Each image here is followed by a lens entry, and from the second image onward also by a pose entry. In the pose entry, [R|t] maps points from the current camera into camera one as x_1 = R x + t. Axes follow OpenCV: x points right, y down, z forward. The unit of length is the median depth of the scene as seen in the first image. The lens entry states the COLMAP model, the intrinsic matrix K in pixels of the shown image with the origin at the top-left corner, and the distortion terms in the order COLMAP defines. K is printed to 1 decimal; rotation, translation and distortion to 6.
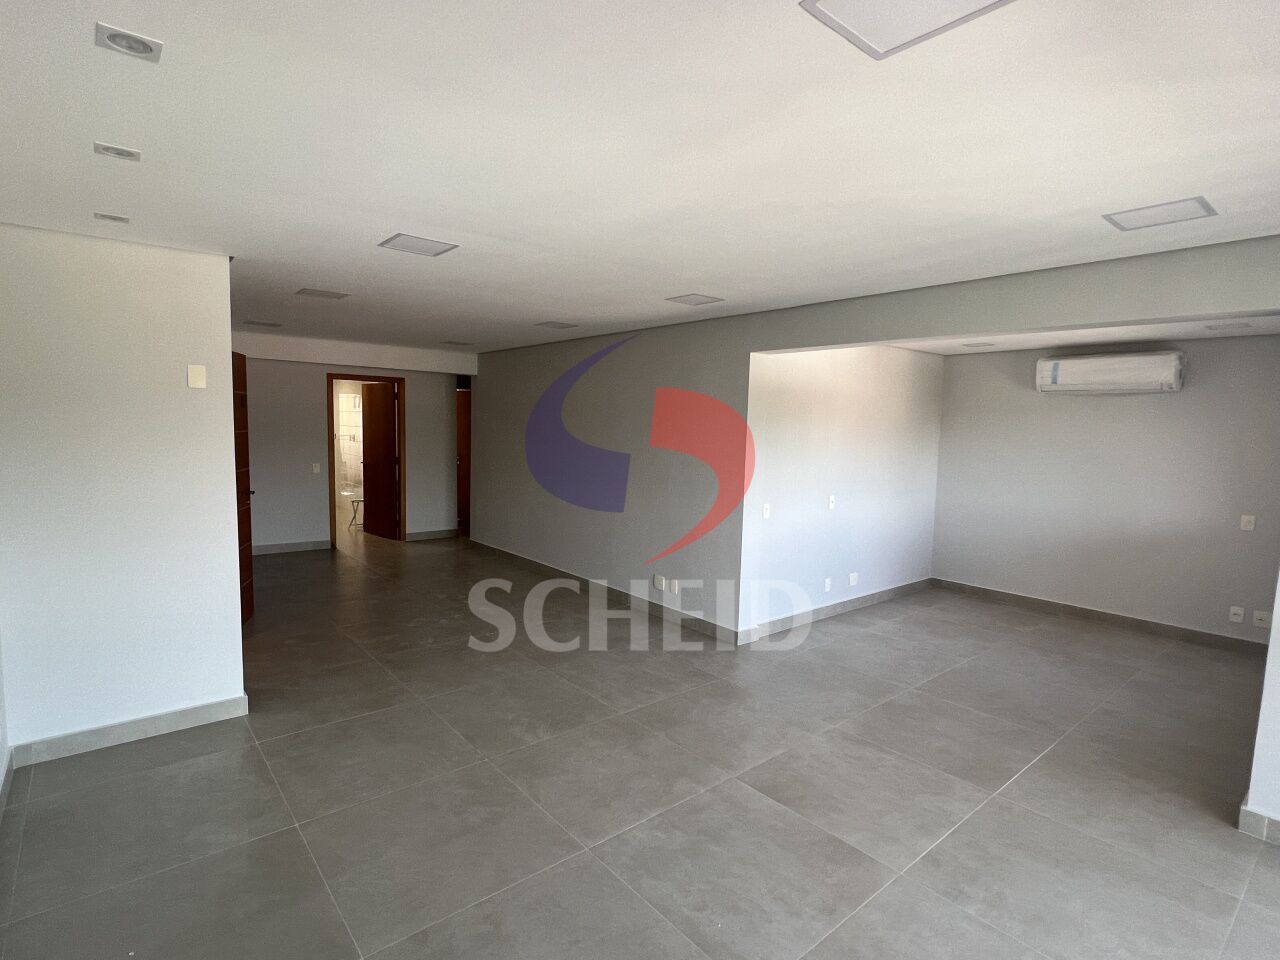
lens RADIAL K [[657.1, 0, 642.5], [0, 657.1, 477.2], [0, 0, 1]] dist [-0.001654, 0.000906]
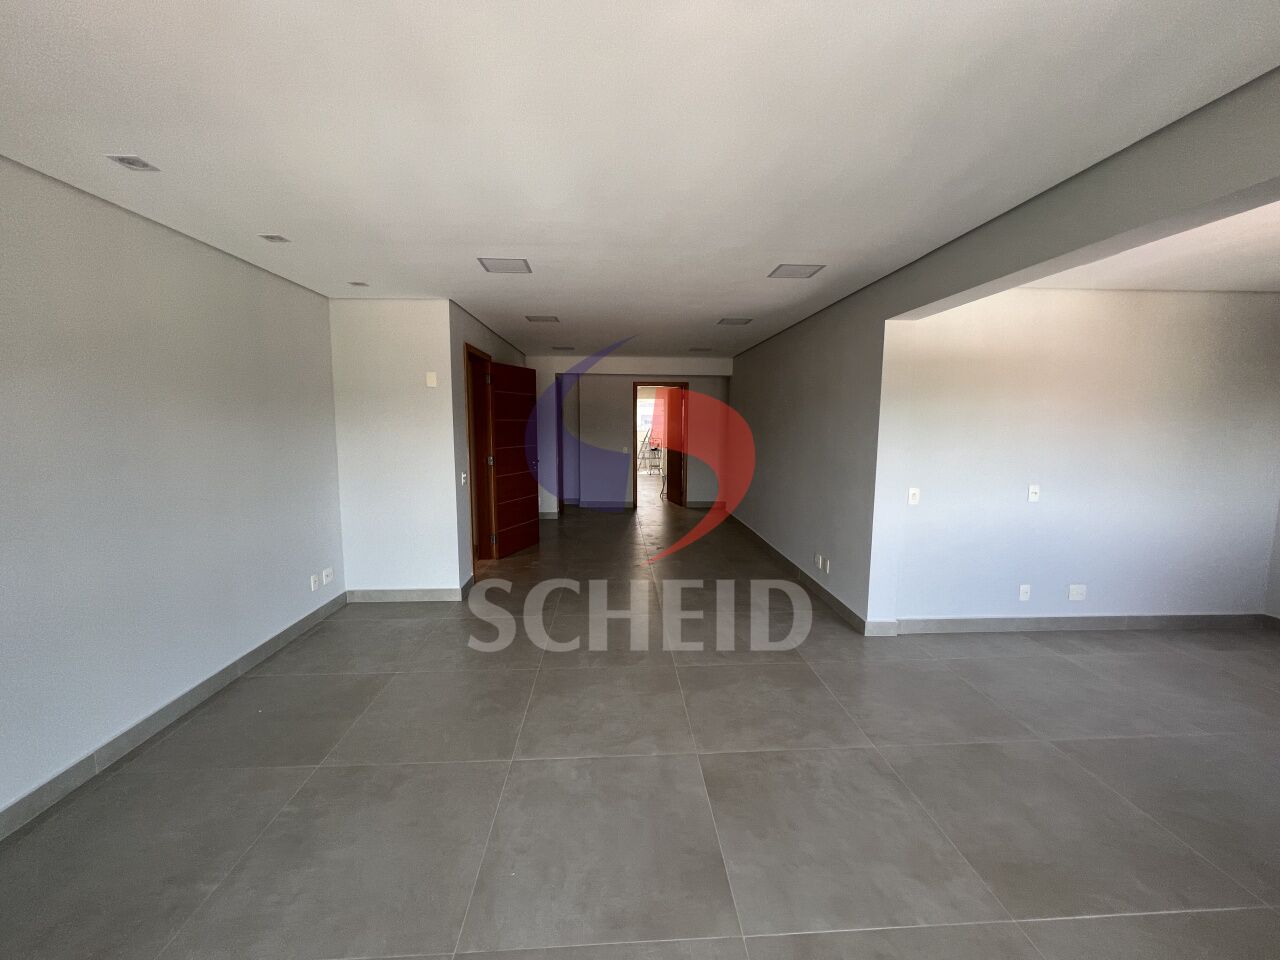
lens RADIAL K [[516.1, 0, 642.7], [0, 516.1, 477.2], [0, 0, 1]] dist [0.000090, 0.000174]
pose [[0.799576, 0.045616, -0.598830, 0.391947], [-0.034885, 0.998955, 0.029516, 0.021064], [0.599551, -0.002710, 0.800332, 0.260525]]
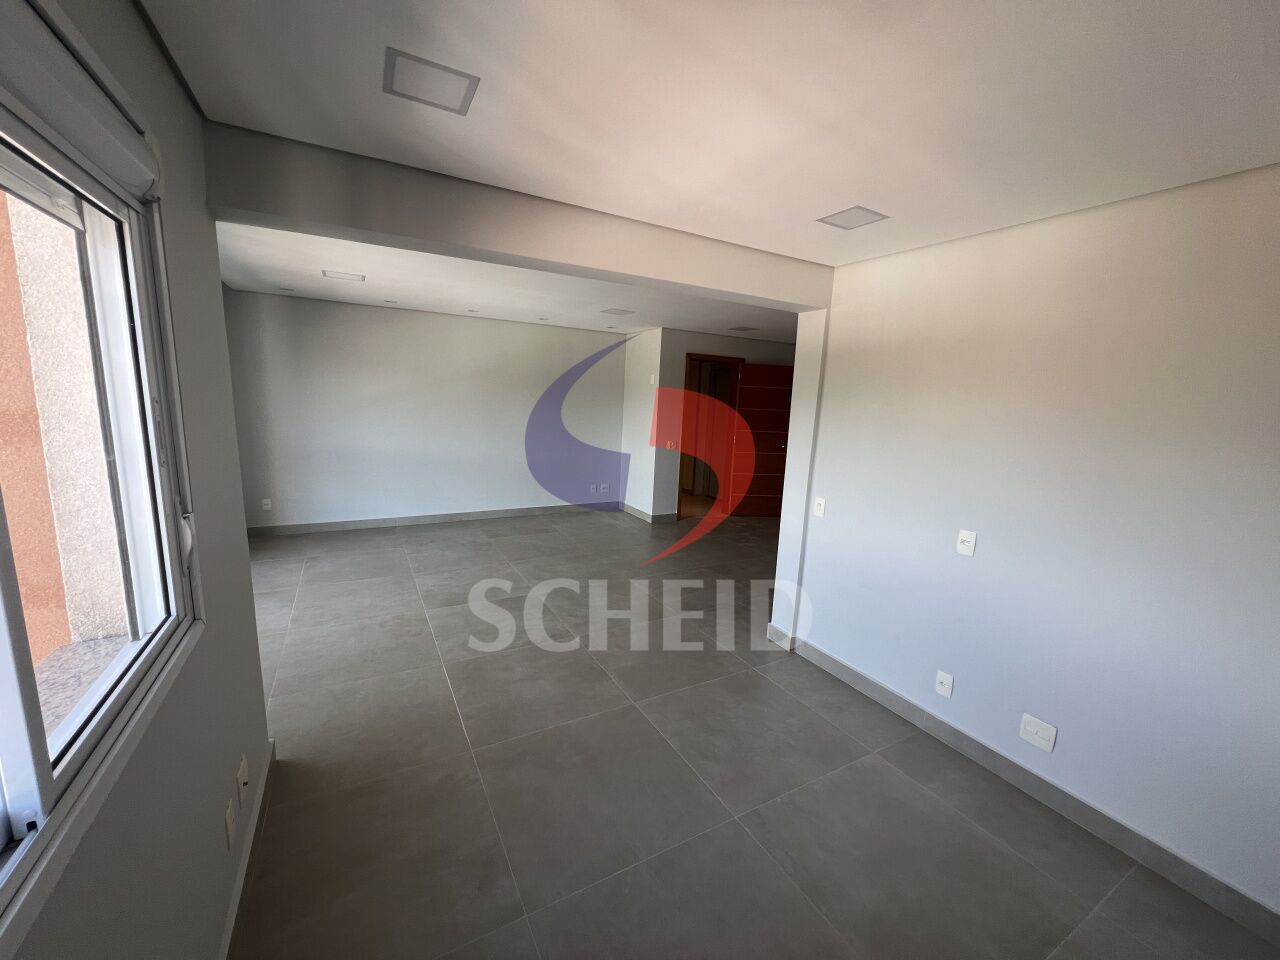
lens RADIAL K [[510.7, 0, 638.6], [0, 510.7, 479.4], [0, 0, 1]] dist [-0.003698, -0.000321]
pose [[-0.192764, 0.127884, -0.972876, 1.037814], [-0.129279, 0.979518, 0.154373, -0.061679], [0.972692, 0.155530, -0.172283, 1.108416]]
